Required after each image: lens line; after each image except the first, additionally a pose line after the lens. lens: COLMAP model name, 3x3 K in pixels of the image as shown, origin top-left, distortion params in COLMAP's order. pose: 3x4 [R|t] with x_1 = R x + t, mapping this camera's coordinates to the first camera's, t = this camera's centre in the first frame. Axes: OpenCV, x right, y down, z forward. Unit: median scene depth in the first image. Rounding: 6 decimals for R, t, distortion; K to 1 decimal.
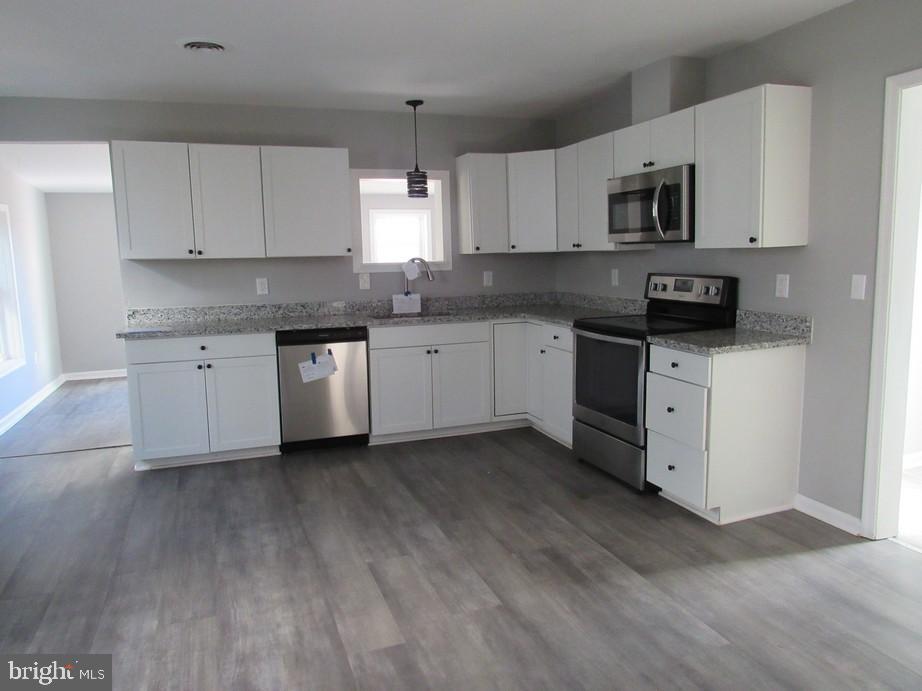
lens RADIAL K [[652.9, 0, 460.0], [0, 652.9, 344.9], [0, 0, 1]] dist [-0.005738, -0.003371]
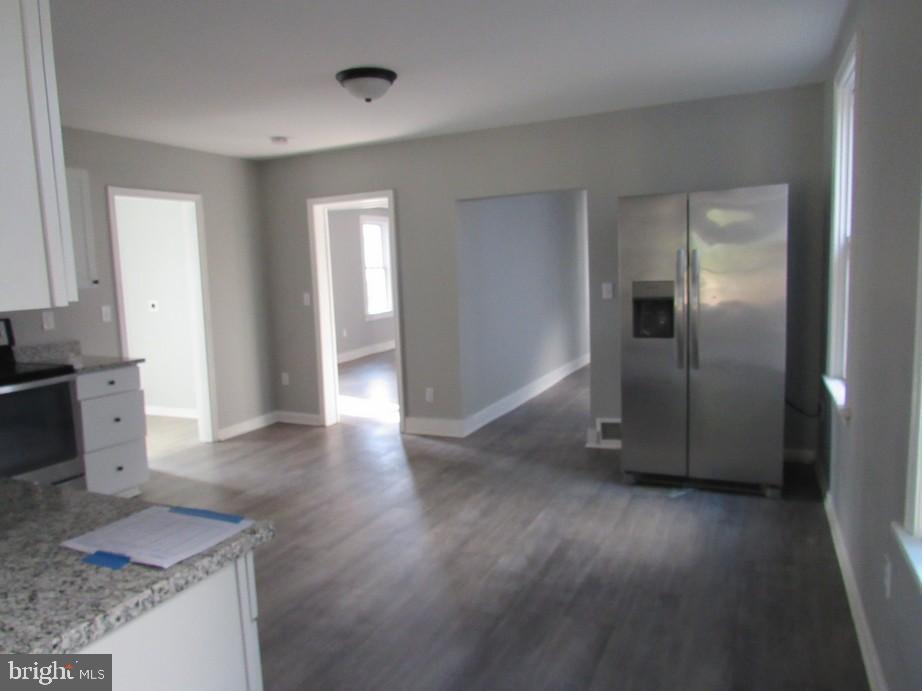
lens RADIAL K [[652.9, 0, 460.7], [0, 652.9, 346.8], [0, 0, 1]] dist [-0.005738, -0.003371]
pose [[-0.706108, -0.022101, 0.707759, -1.284799], [0.144680, 0.973924, 0.174755, -0.200518], [-0.693166, 0.225794, -0.684499, 1.808059]]
